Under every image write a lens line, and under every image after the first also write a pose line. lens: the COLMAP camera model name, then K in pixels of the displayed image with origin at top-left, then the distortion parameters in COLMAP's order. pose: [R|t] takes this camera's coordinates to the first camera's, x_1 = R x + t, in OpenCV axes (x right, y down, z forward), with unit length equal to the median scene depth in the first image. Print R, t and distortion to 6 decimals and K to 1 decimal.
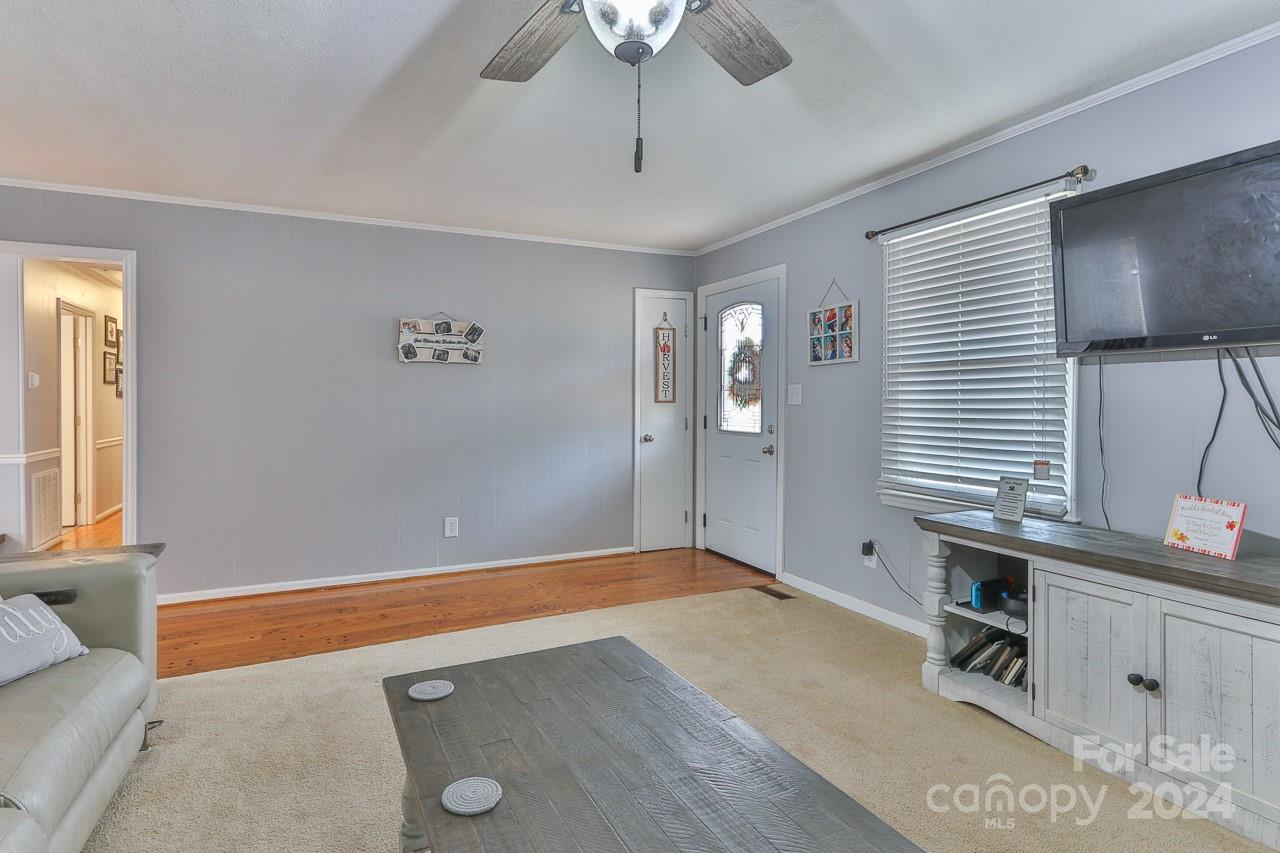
lens RADIAL K [[686.7, 0, 627.3], [0, 686.7, 408.1], [0, 0, 1]] dist [0.014565, 0.006798]
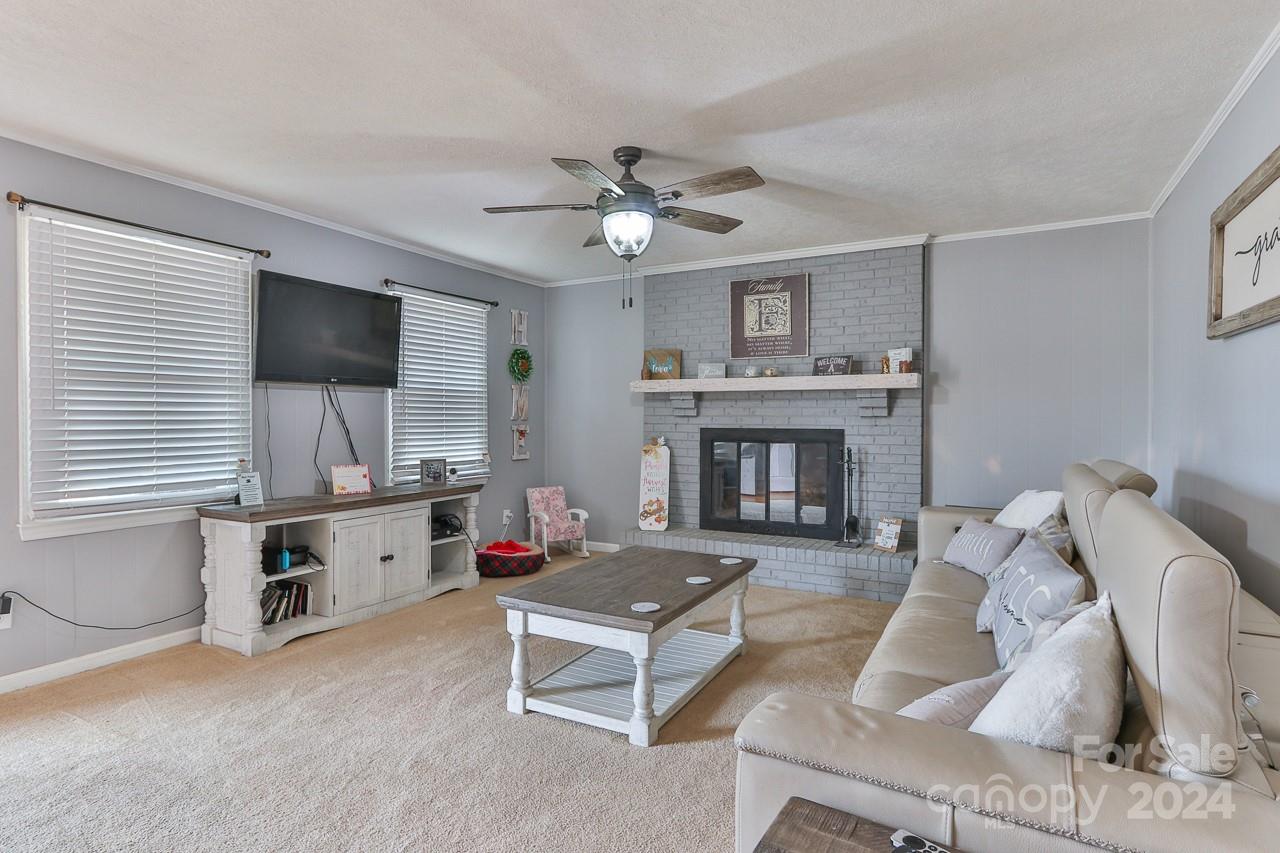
lens RADIAL K [[686.7, 0, 620.1], [0, 686.7, 419.6], [0, 0, 1]] dist [0.014565, 0.006798]
pose [[-0.559076, -0.002179, 0.829114, -1.123833], [0.007879, 0.999937, 0.007941, -0.004431], [-0.829079, 0.010972, -0.559023, 1.410033]]
